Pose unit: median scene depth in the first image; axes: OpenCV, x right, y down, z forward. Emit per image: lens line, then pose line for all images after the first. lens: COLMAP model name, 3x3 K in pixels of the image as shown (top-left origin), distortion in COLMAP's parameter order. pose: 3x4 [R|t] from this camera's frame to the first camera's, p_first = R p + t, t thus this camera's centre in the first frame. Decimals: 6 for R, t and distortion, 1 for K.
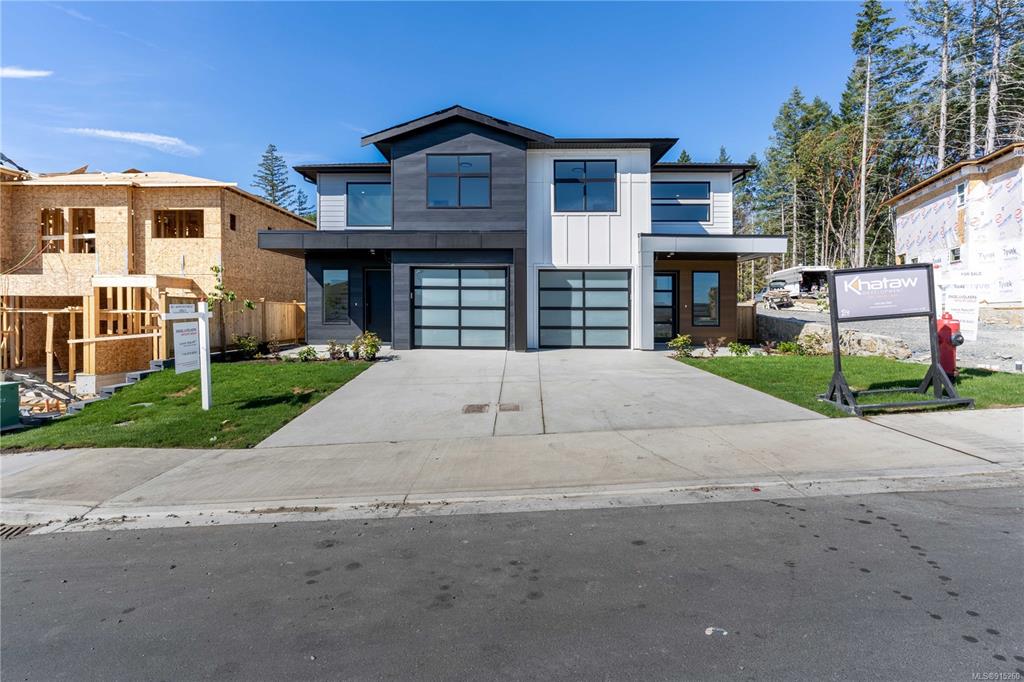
lens RADIAL K [[530.5, 0, 496.3], [0, 530.5, 306.7], [0, 0, 1]] dist [-0.002407, -0.000947]
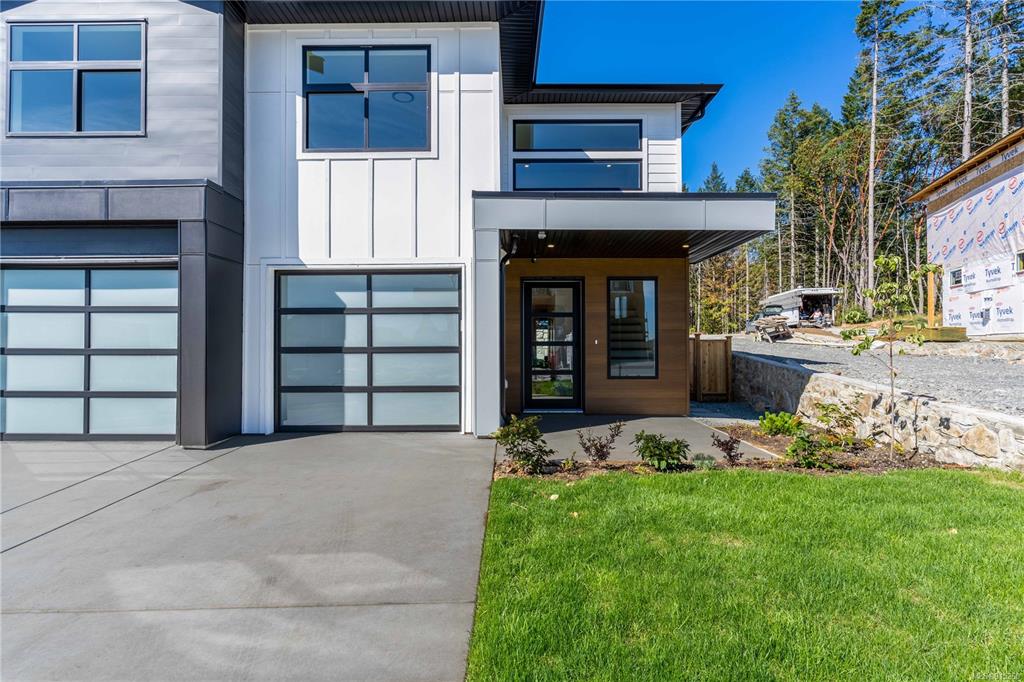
lens RADIAL K [[530.5, 0, 514.1], [0, 530.5, 338.5], [0, 0, 1]] dist [-0.002407, -0.000947]
pose [[0.999585, -0.009611, 0.027154, 0.175996], [0.009660, 0.999952, -0.001673, -0.003123], [-0.027137, 0.001935, 0.999630, 0.311135]]
